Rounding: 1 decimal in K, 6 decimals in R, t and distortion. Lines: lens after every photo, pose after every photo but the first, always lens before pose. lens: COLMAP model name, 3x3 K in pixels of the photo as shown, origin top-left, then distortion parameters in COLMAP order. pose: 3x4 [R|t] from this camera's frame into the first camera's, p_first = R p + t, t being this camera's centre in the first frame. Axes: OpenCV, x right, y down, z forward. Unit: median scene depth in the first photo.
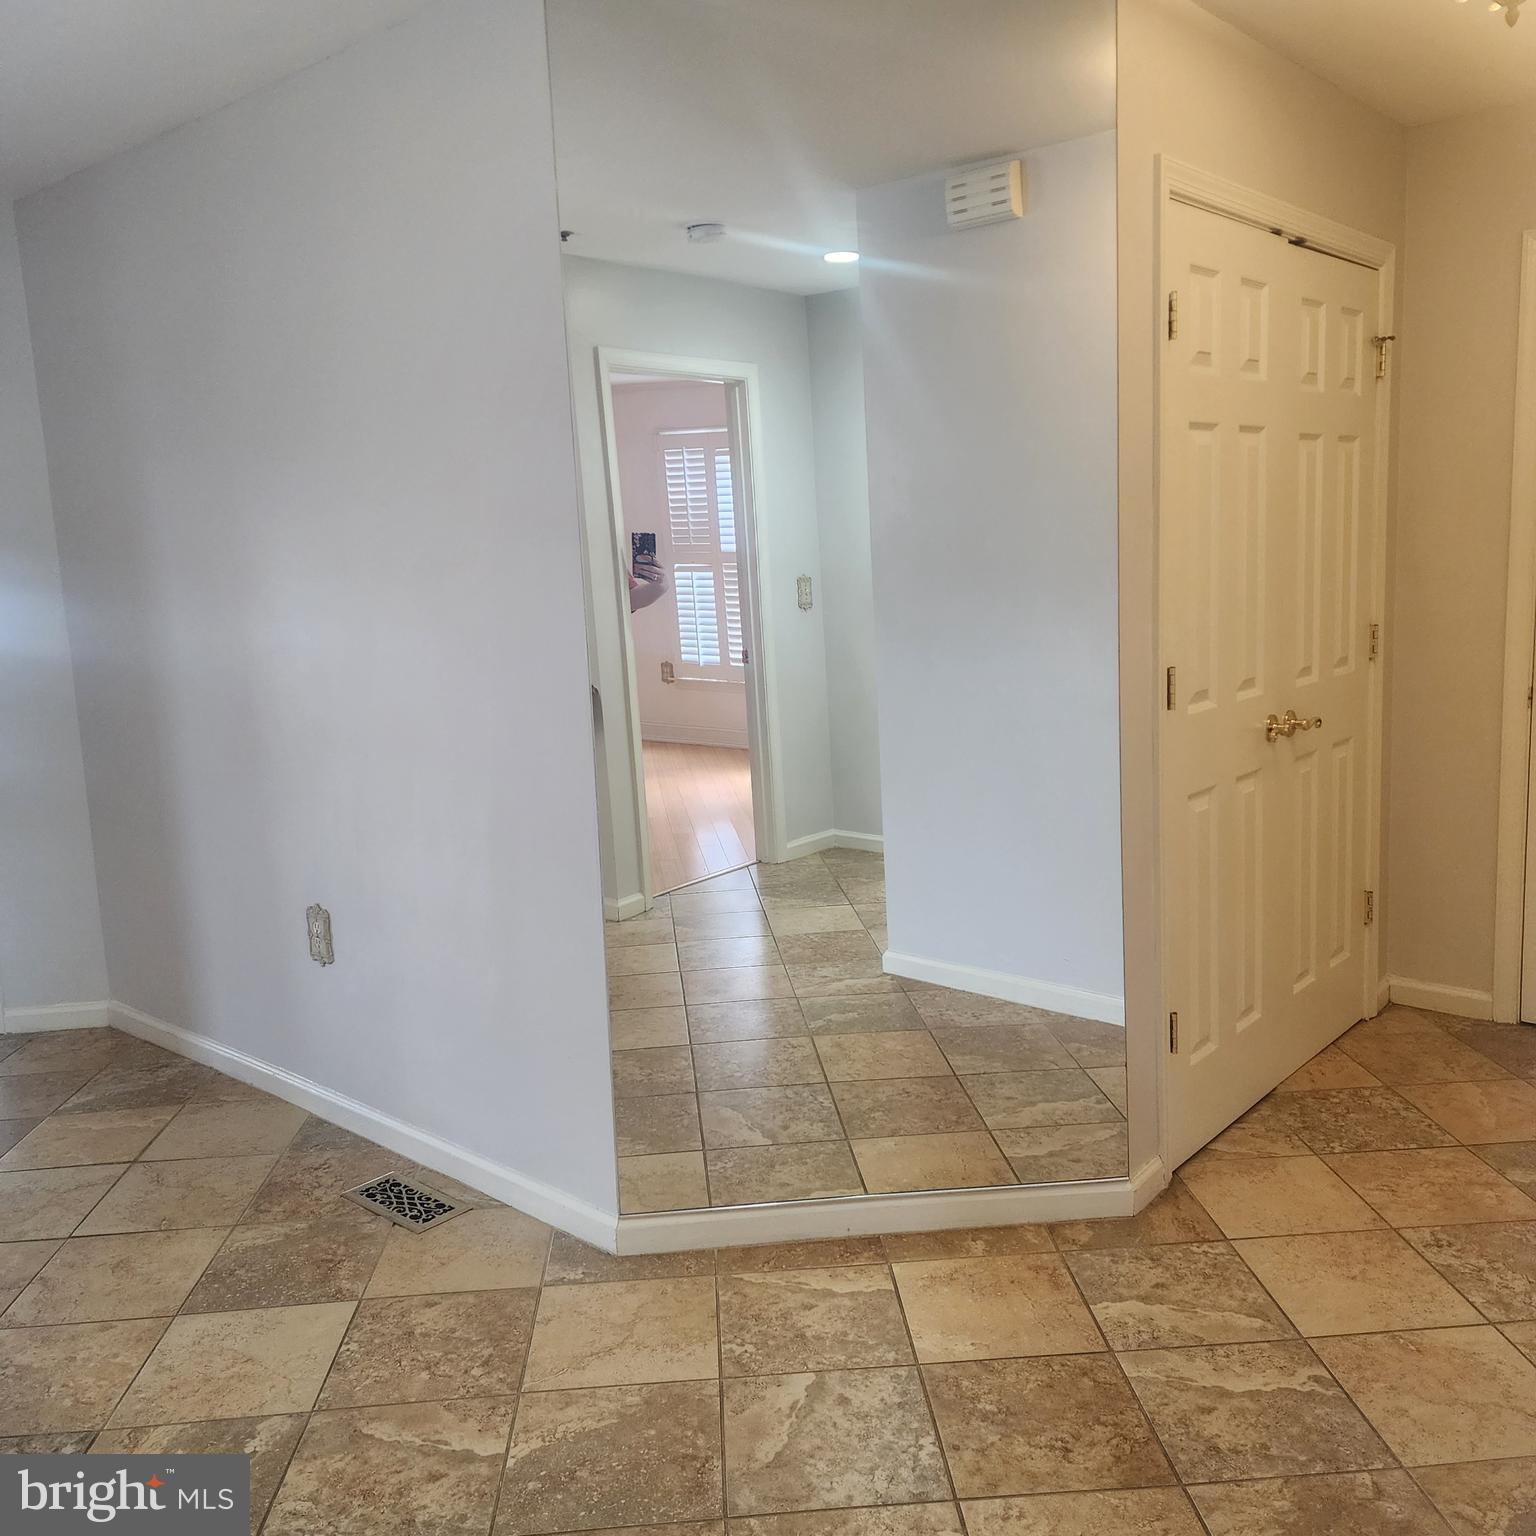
lens RADIAL K [[1368.4, 0, 767.2], [0, 1368.4, 792.3], [0, 0, 1]] dist [0.058444, -0.048124]
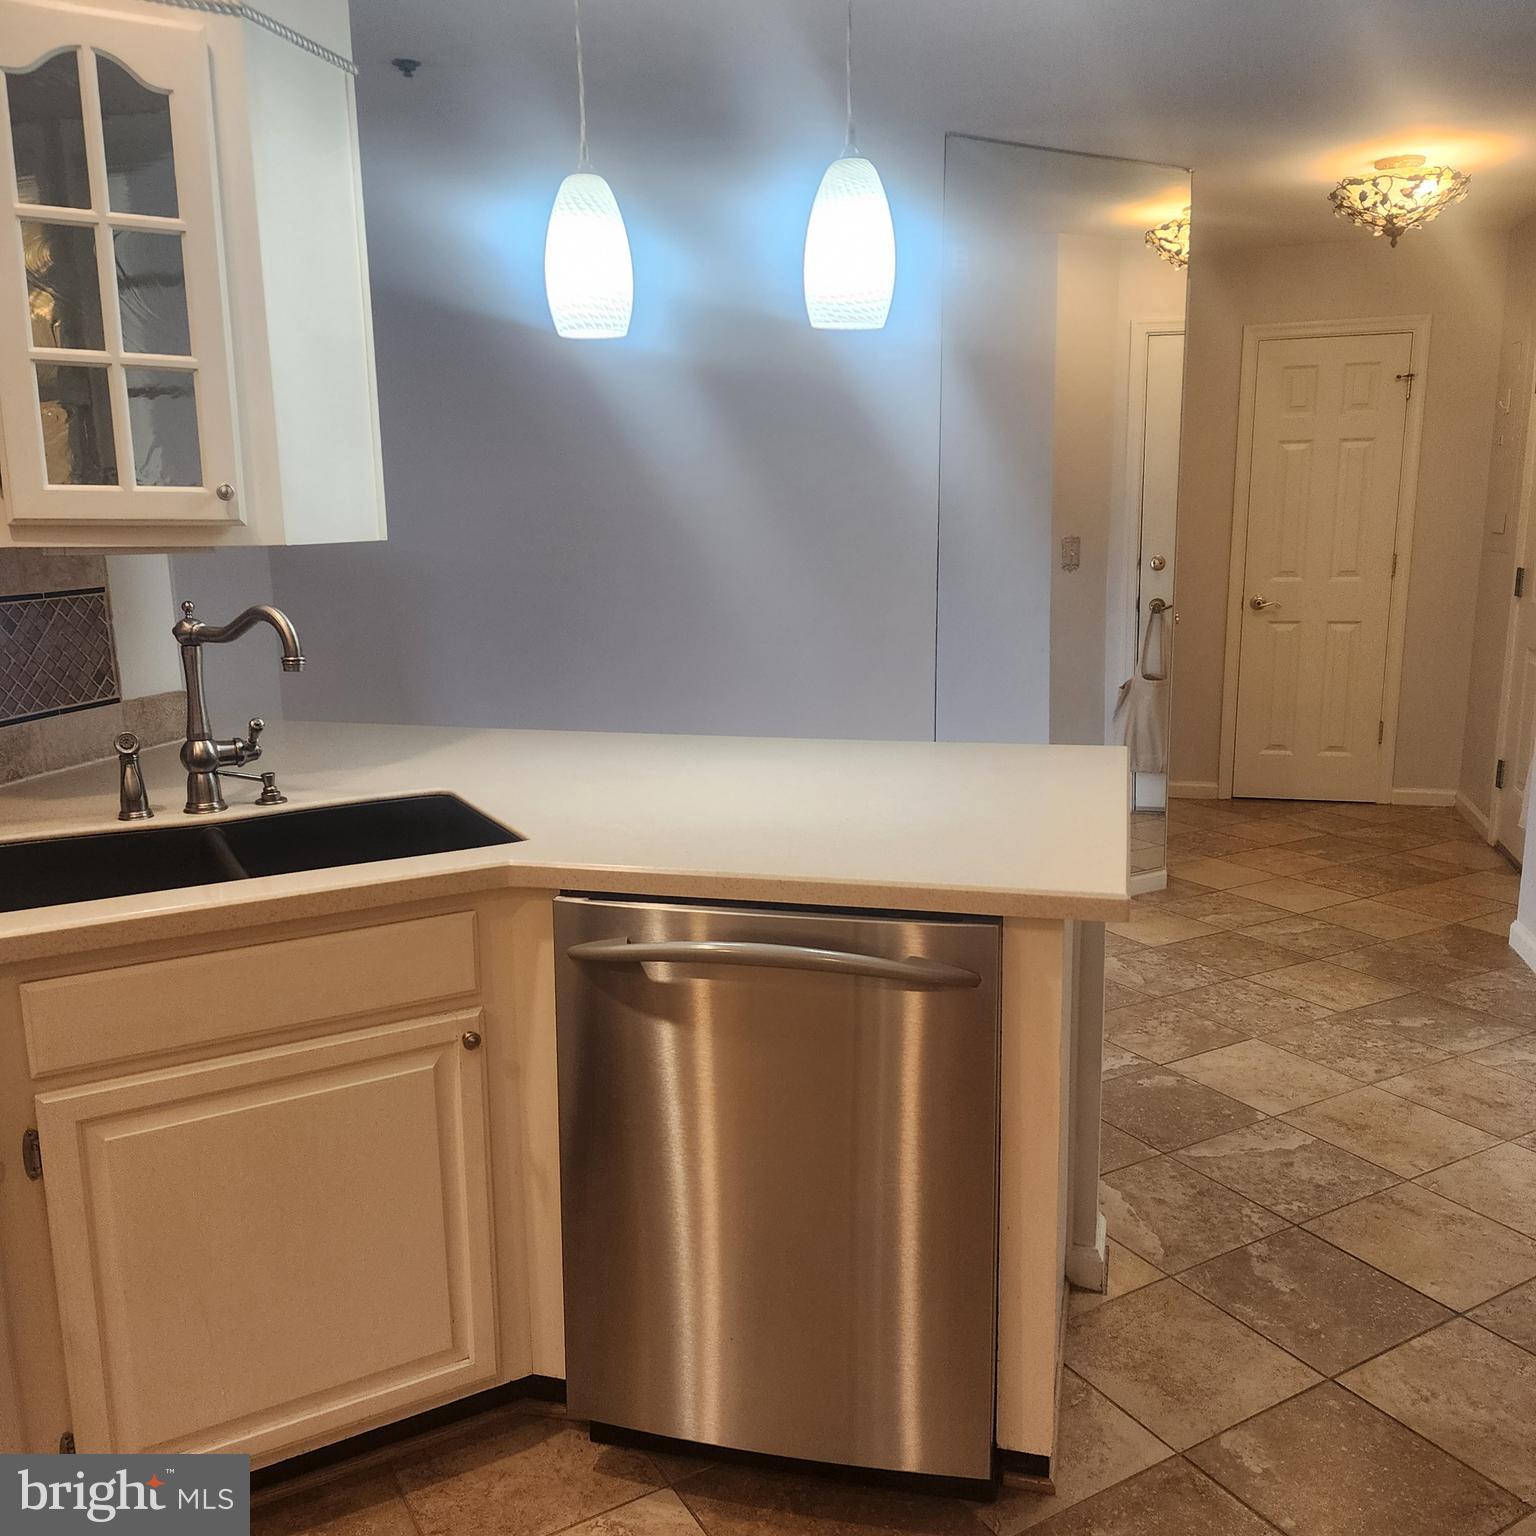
lens RADIAL K [[1368.4, 0, 767.2], [0, 1368.4, 792.3], [0, 0, 1]] dist [0.058444, -0.048124]
pose [[0.897129, -0.069958, 0.436194, -1.099867], [0.066889, 0.997509, 0.022411, 0.135877], [-0.436675, 0.009071, 0.899573, -0.394754]]
